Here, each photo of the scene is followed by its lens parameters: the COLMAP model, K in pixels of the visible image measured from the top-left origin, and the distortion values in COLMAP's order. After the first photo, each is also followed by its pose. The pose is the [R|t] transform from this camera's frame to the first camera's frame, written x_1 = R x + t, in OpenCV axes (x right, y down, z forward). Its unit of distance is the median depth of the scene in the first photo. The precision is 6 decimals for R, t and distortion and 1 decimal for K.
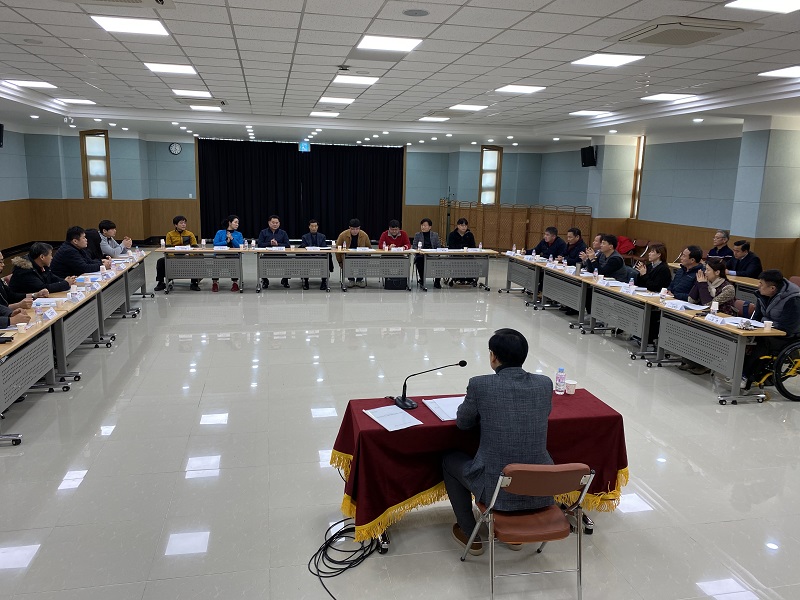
lens RADIAL K [[617.9, 0, 397.0], [0, 617.9, 304.8], [0, 0, 1]] dist [0.045589, -0.040116]
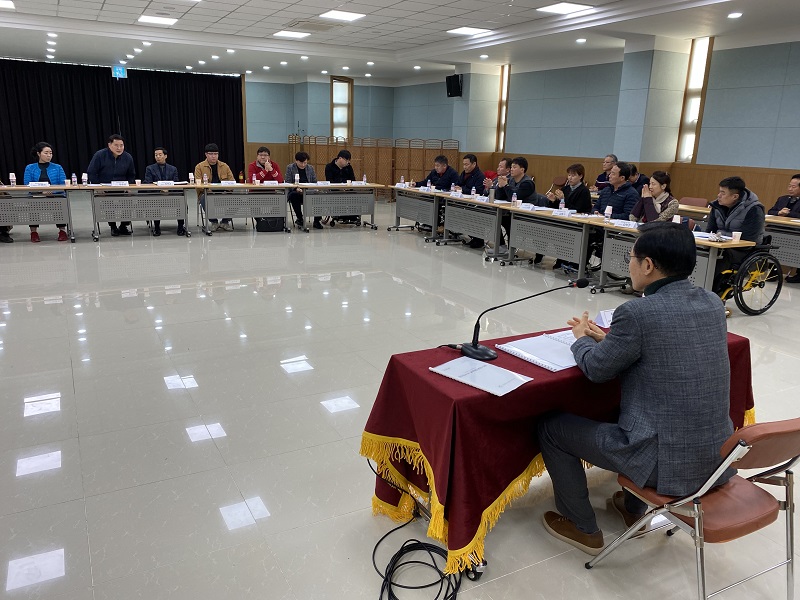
lens RADIAL K [[617.9, 0, 396.3], [0, 617.9, 299.1], [0, 0, 1]] dist [0.045589, -0.040116]
pose [[0.957906, -0.072183, 0.277858, -0.079191], [0.054150, 0.995930, 0.072048, 0.015696], [-0.281928, -0.053969, 0.957916, 0.122773]]
